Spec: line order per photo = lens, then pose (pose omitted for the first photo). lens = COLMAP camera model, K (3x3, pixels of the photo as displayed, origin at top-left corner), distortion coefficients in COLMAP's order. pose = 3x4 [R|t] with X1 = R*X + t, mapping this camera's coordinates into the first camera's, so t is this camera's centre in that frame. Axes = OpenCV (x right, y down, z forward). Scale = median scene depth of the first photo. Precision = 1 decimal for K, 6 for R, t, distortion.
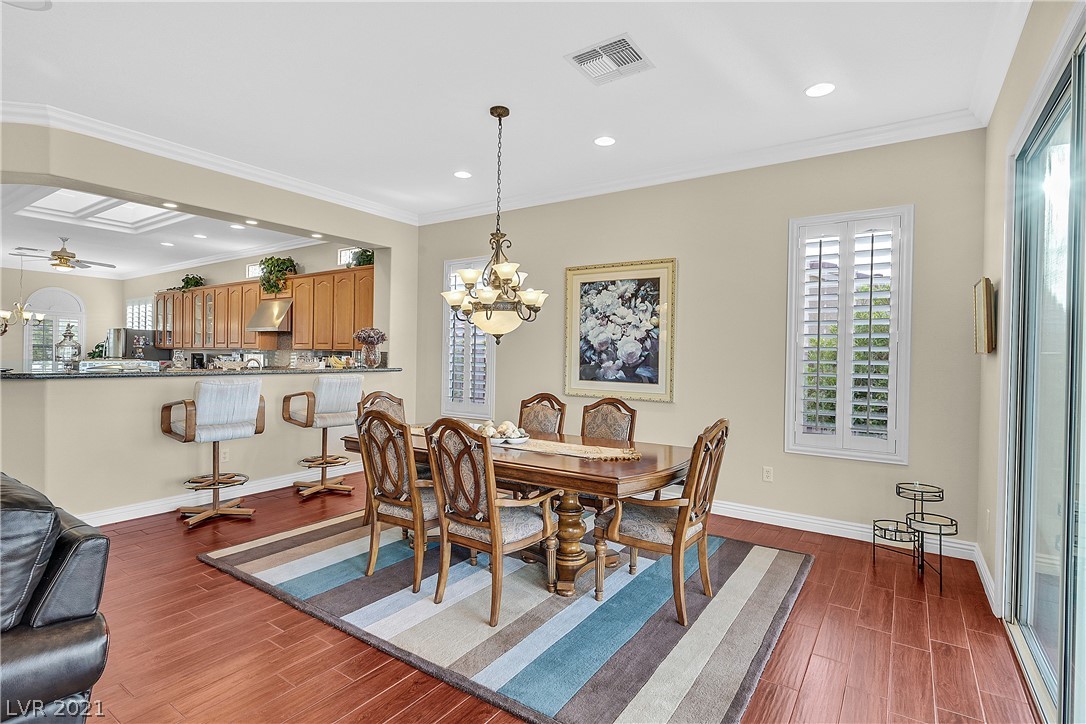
lens RADIAL K [[531.9, 0, 540.6], [0, 531.9, 357.8], [0, 0, 1]] dist [-0.000688, -0.000035]
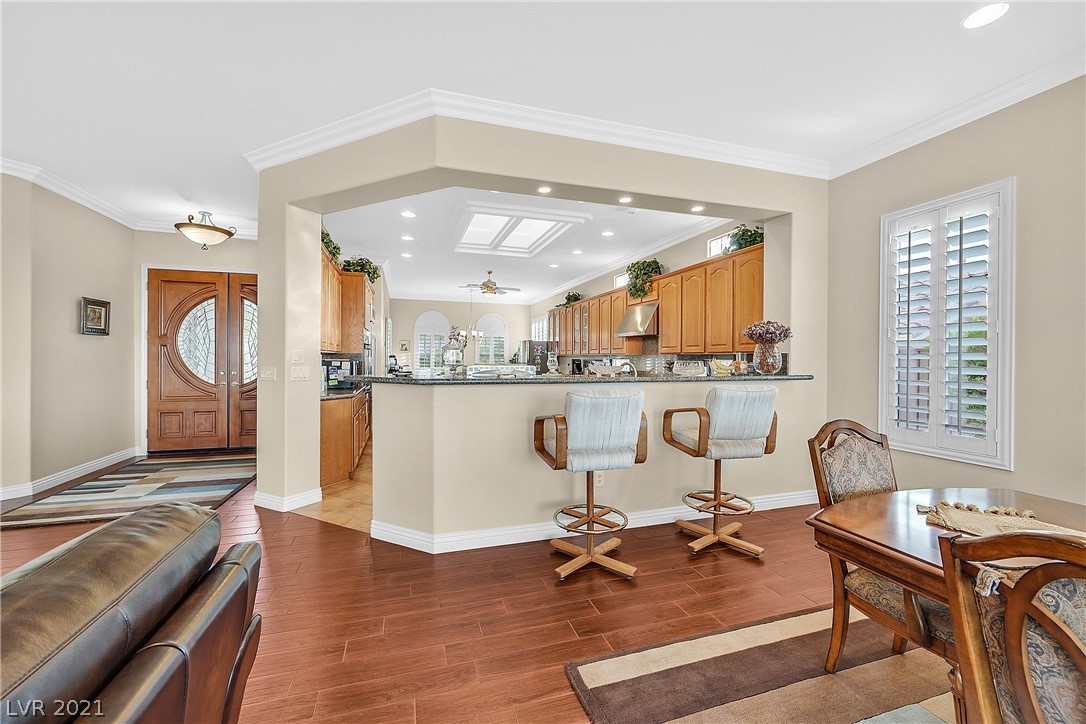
lens RADIAL K [[436.2, 0, 539.3], [0, 436.2, 359.1], [0, 0, 1]] dist [0.000536, 0.000042]
pose [[0.786645, -0.010086, -0.617323, -0.225126], [0.003830, 0.999927, -0.011456, 0.003408], [0.617394, 0.006647, 0.786626, 0.371348]]
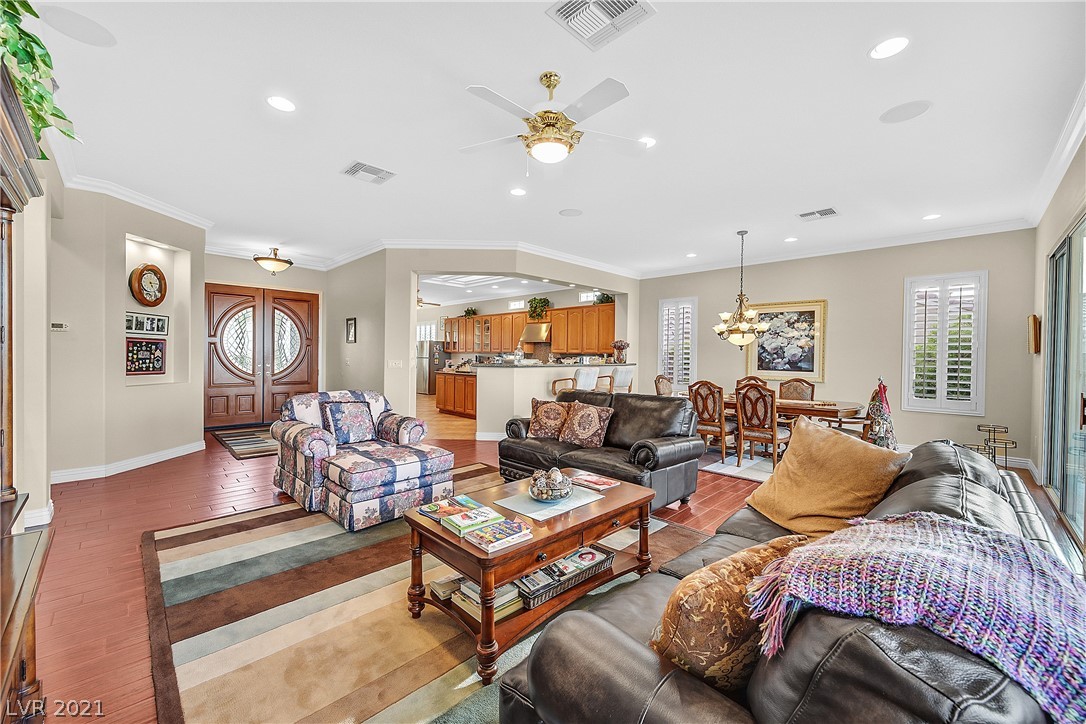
lens RADIAL K [[427.9, 0, 539.8], [0, 427.9, 358.3], [0, 0, 1]] dist [-0.000870, -0.000477]
pose [[0.982559, -0.001992, -0.185940, -0.370541], [0.002233, 0.999997, 0.001088, 0.000720], [0.185937, -0.001484, 0.982560, -0.500345]]
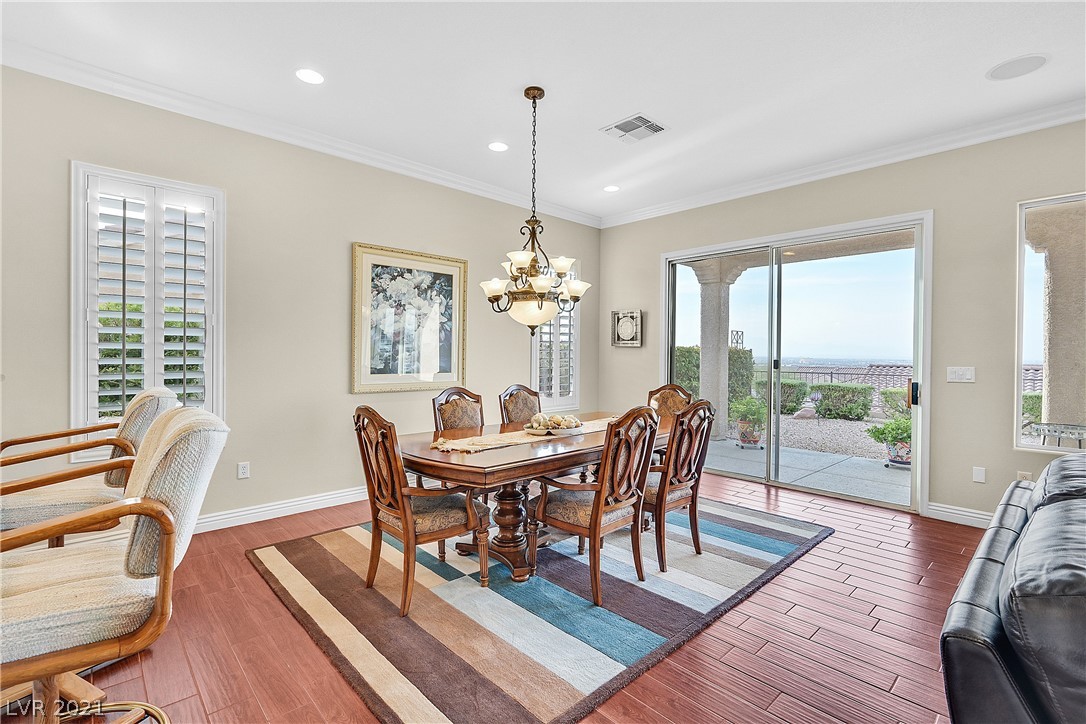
lens RADIAL K [[495.2, 0, 544.0], [0, 495.2, 356.8], [0, 0, 1]] dist [0.001024, 0.000180]
pose [[0.213356, -0.020113, 0.976768, -0.680149], [0.000841, 0.999791, 0.020403, -0.003579], [-0.976974, -0.003532, 0.213328, 0.559925]]
